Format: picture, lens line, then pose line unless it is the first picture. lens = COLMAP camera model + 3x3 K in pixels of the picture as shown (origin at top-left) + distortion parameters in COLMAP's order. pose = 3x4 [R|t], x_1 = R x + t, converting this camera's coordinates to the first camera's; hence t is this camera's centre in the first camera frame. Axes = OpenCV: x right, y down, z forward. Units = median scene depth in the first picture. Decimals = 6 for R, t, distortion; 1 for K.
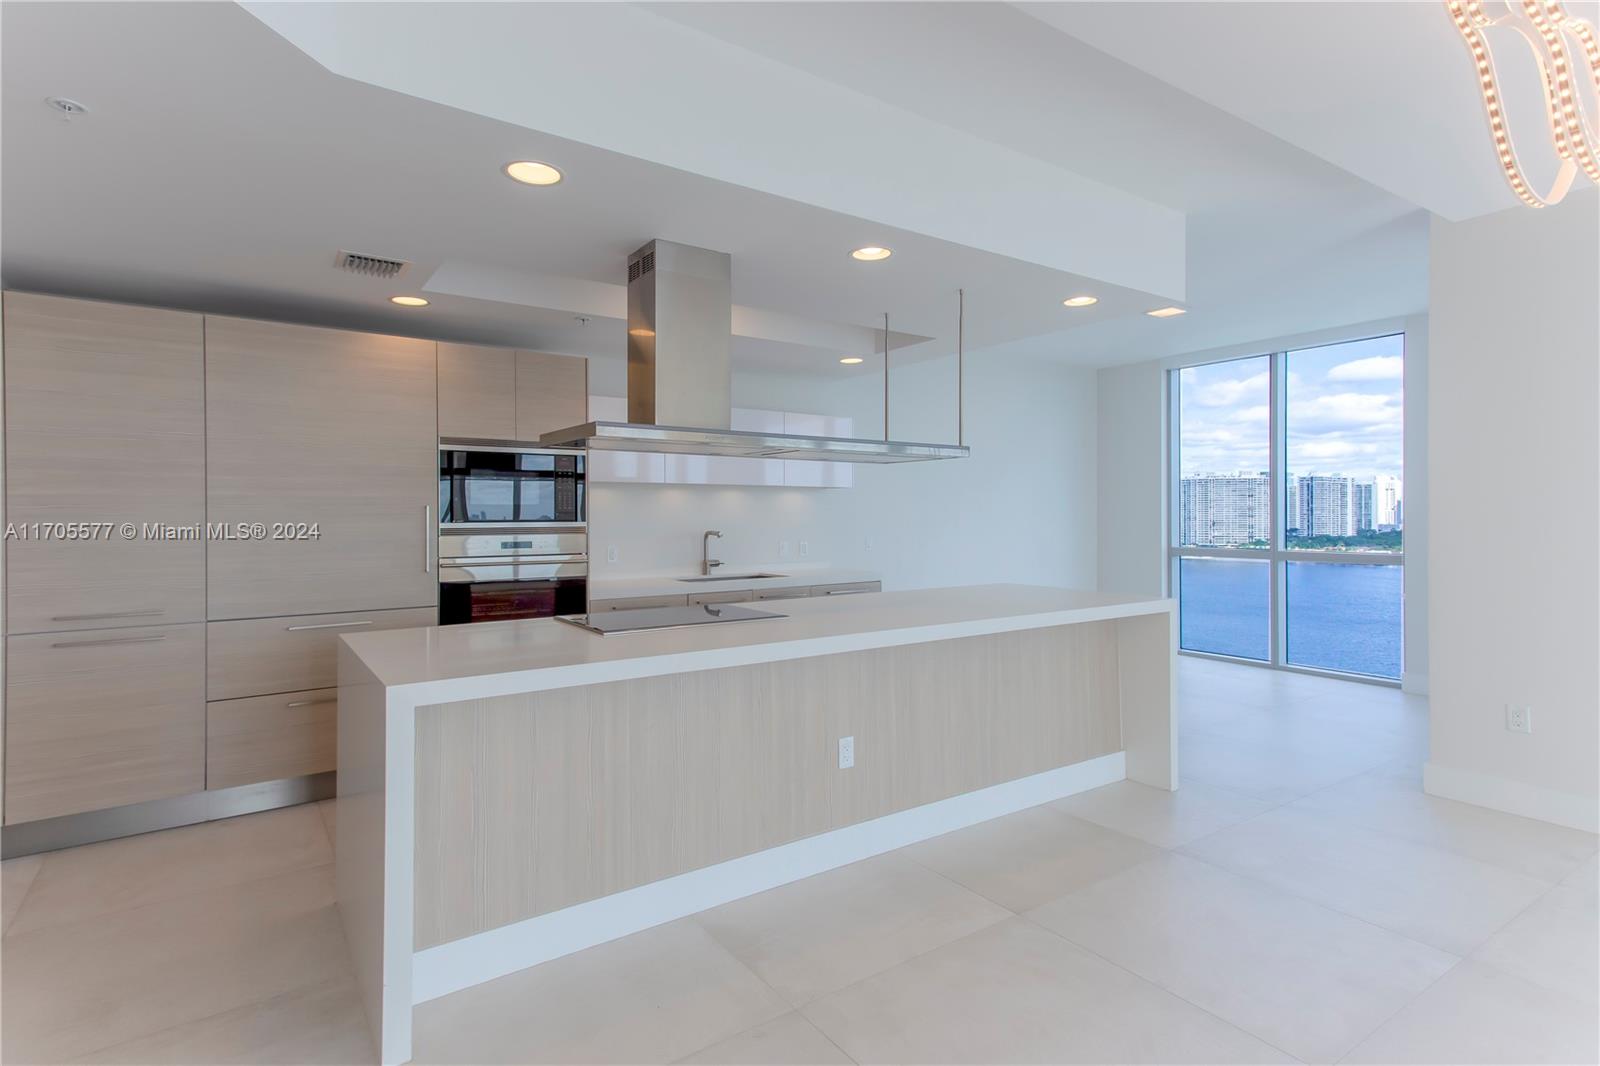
lens RADIAL K [[818.7, 0, 800.0], [0, 818.7, 533.0], [0, 0, 1]] dist [0.006085, 0.000506]
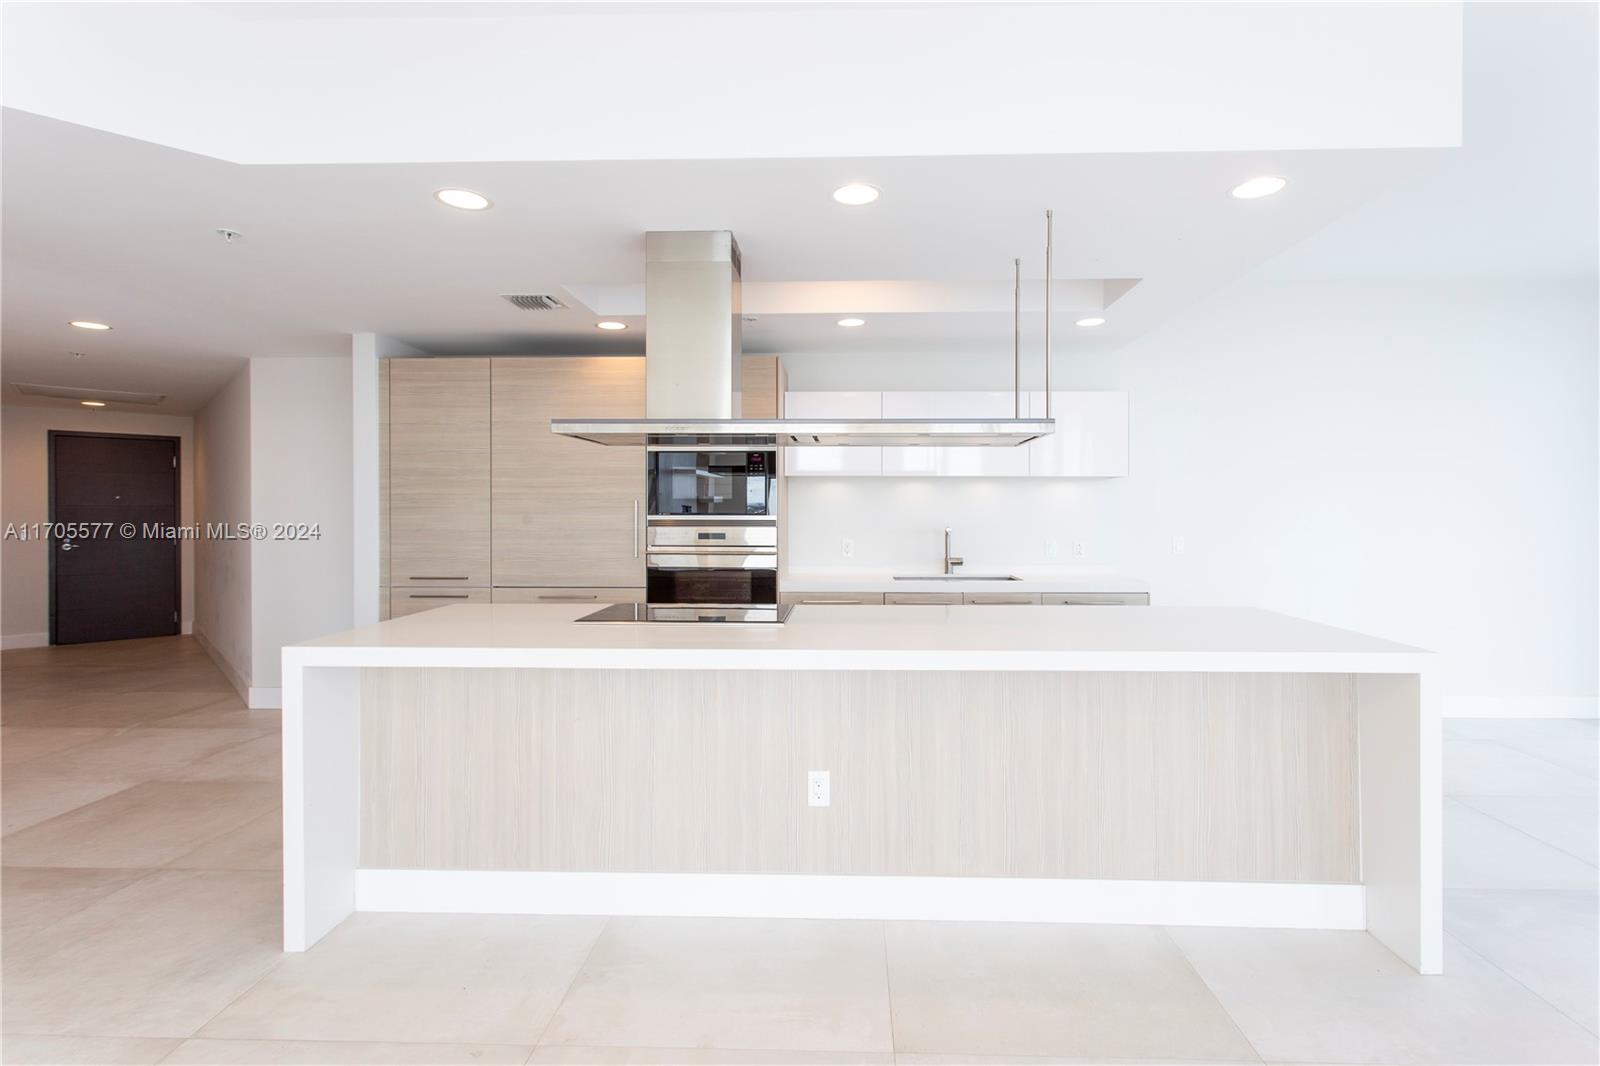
lens RADIAL K [[768.3, 0, 660.3], [0, 768.3, 527.4], [0, 0, 1]] dist [-0.010929, 0.001137]
pose [[0.796919, 0.018659, -0.603798, 0.228025], [-0.017814, 0.999814, 0.007385, -0.003450], [0.603824, 0.004871, 0.797103, 0.150033]]
